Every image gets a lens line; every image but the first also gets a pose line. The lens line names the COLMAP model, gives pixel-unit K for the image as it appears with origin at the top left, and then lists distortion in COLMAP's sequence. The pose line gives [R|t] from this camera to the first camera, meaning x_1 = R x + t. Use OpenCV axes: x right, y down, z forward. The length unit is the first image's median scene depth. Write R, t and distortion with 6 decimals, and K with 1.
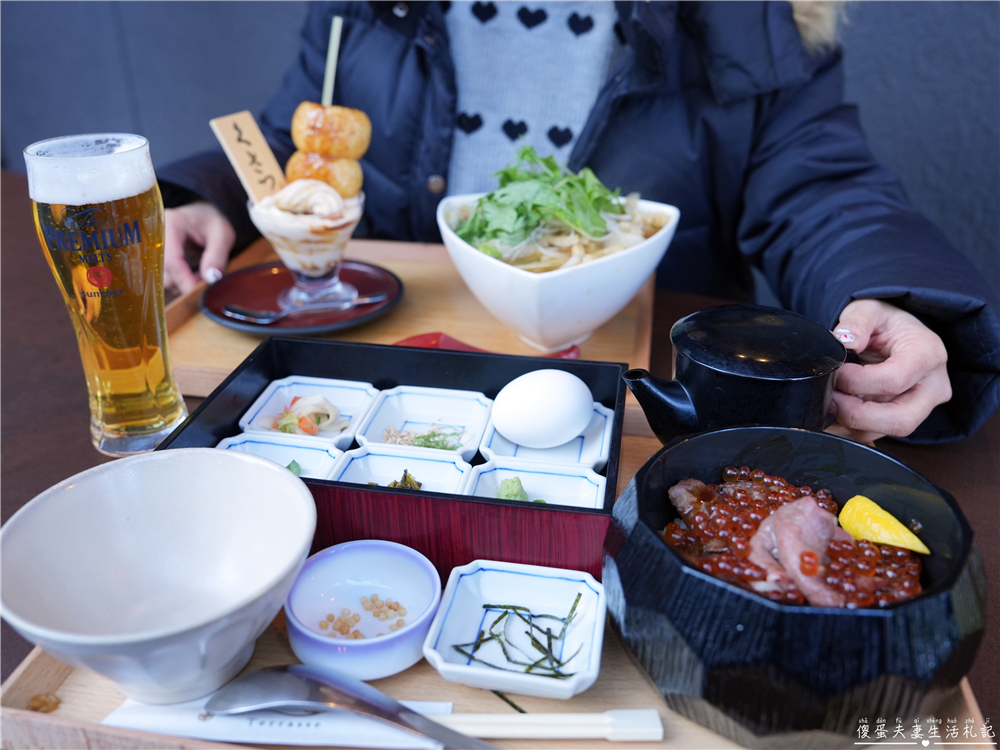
lens RADIAL K [[871.2, 0, 500.0], [0, 871.2, 375.0], [0, 0, 1]] dist [-0.060692, 0.004060]
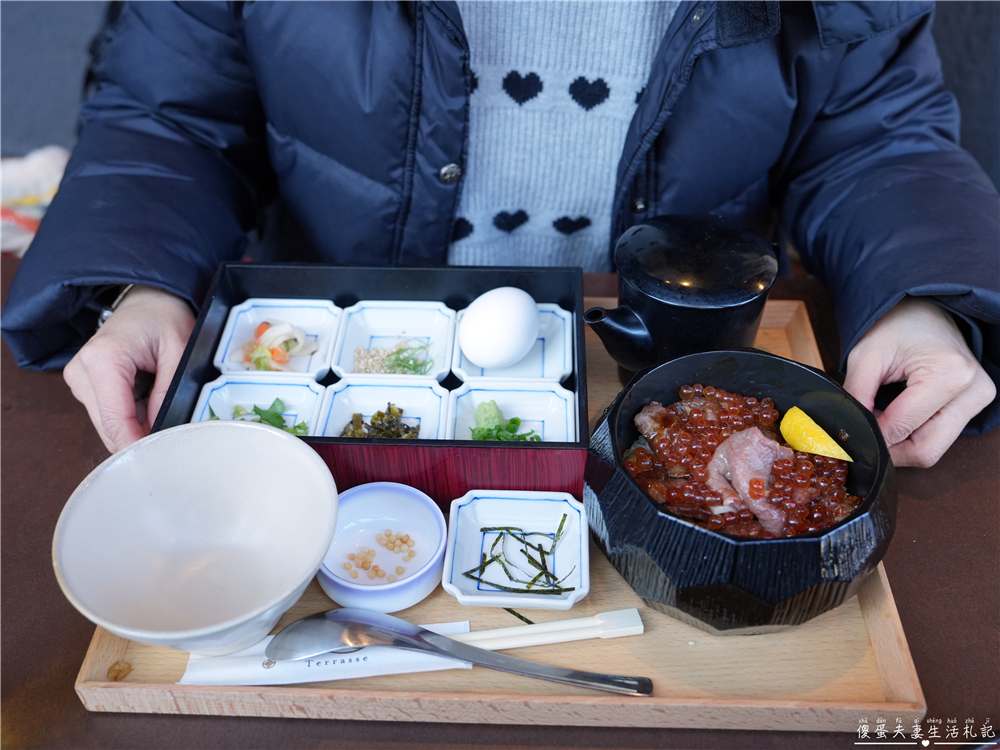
lens RADIAL K [[979.2, 0, 500.0], [0, 979.2, 375.0], [0, 0, 1]] dist [-0.047548, -0.006291]
pose [[0.990629, -0.100697, 0.092272, -0.095461], [0.072096, 0.959336, 0.272905, -0.290040], [-0.116000, -0.263695, 0.957606, -0.198338]]
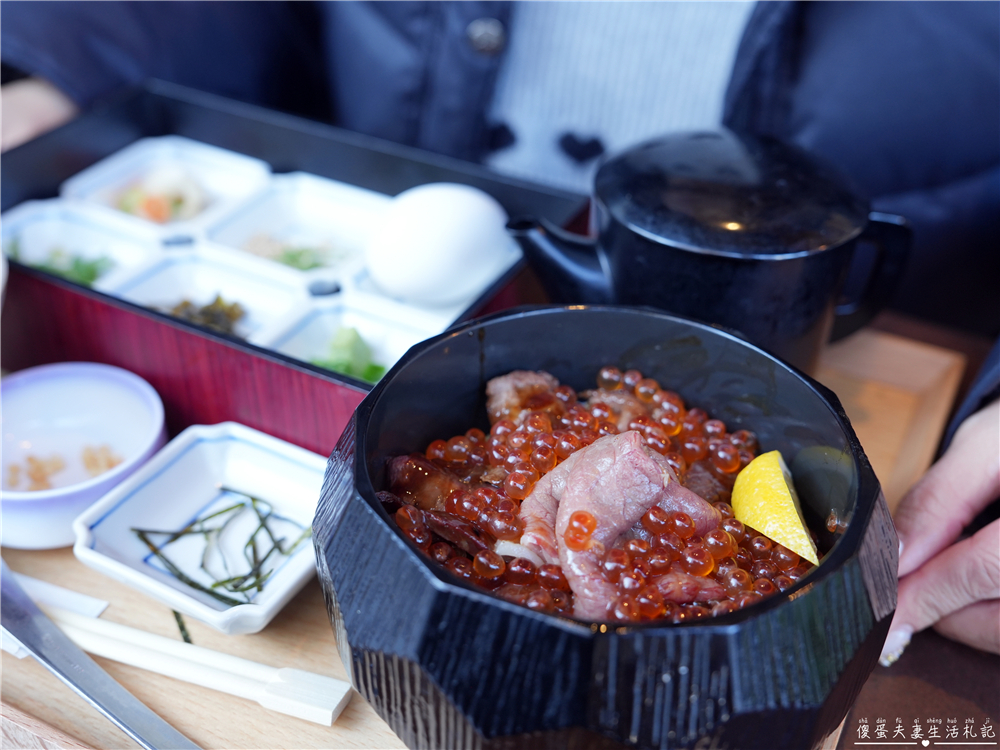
lens RADIAL K [[1137.6, 0, 500.0], [0, 1137.6, 375.0], [0, 0, 1]] dist [0.008672, 0.000479]
pose [[0.954817, 0.197007, -0.222515, 0.401398], [-0.159237, 0.971304, 0.176671, -0.027639], [0.250935, -0.133256, 0.958788, 0.170800]]
